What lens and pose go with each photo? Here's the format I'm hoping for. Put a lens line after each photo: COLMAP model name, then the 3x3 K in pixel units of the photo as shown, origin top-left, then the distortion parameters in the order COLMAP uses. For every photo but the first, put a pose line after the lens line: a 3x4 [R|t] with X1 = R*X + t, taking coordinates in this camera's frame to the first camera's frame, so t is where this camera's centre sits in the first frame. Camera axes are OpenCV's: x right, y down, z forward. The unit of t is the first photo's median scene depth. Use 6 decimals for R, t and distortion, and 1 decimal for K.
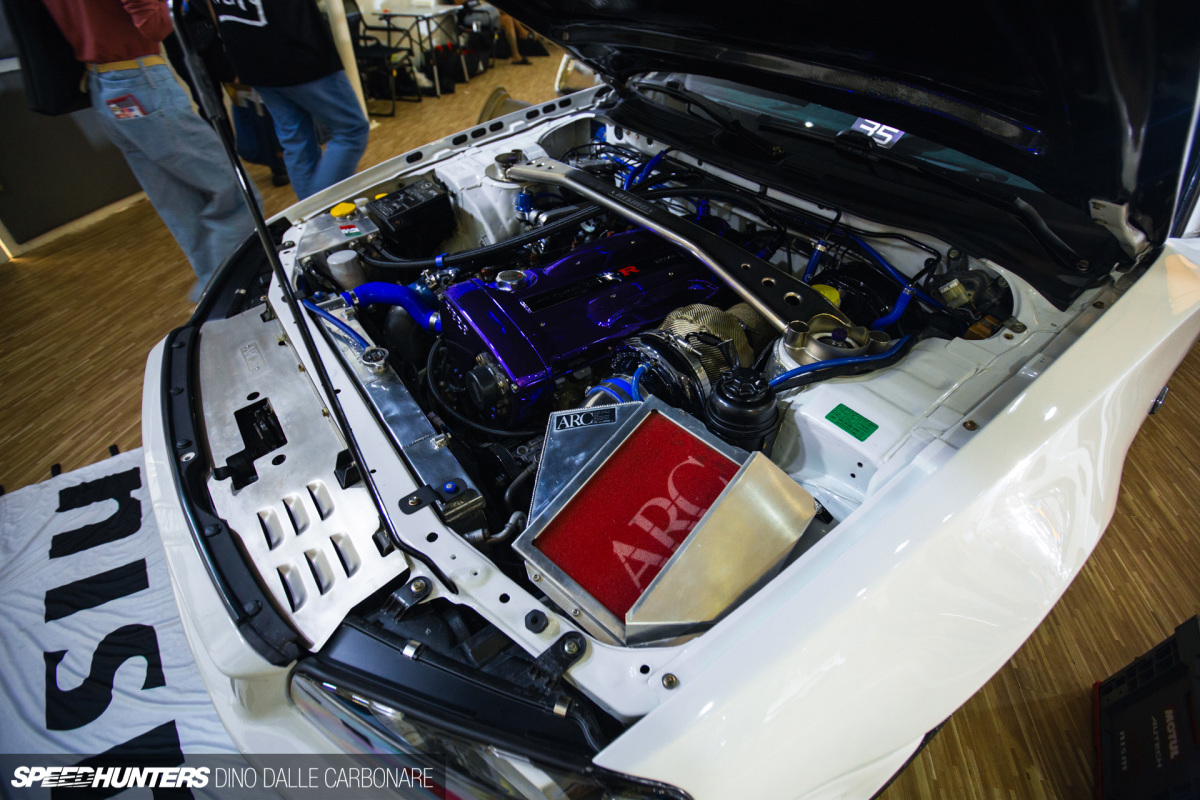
lens RADIAL K [[544.1, 0, 602.7], [0, 544.1, 404.3], [0, 0, 1]] dist [-0.034604, 0.008235]
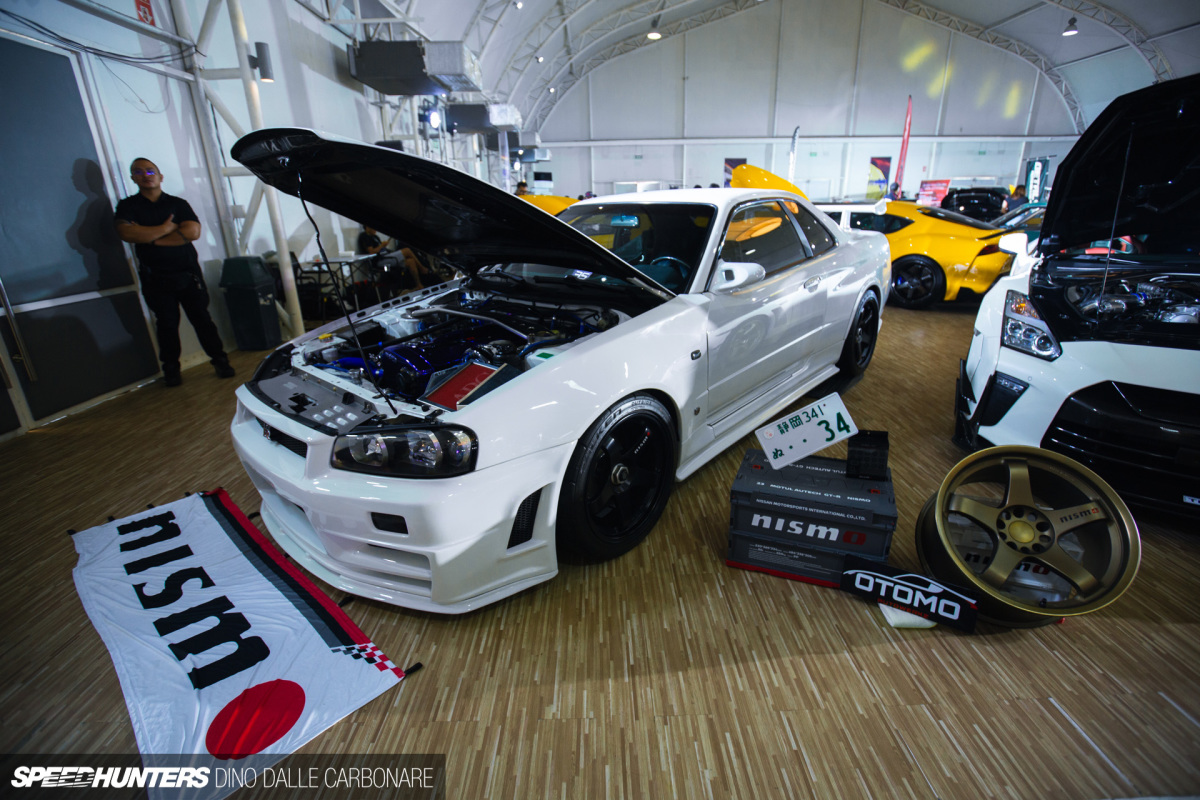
lens RADIAL K [[544.1, 0, 596.8], [0, 544.1, 402.7], [0, 0, 1]] dist [-0.034604, 0.008235]
pose [[0.982181, -0.107936, 0.153849, 0.122367], [0.155581, 0.926195, -0.343450, 0.555835], [-0.105423, 0.361266, 0.926484, -0.663162]]
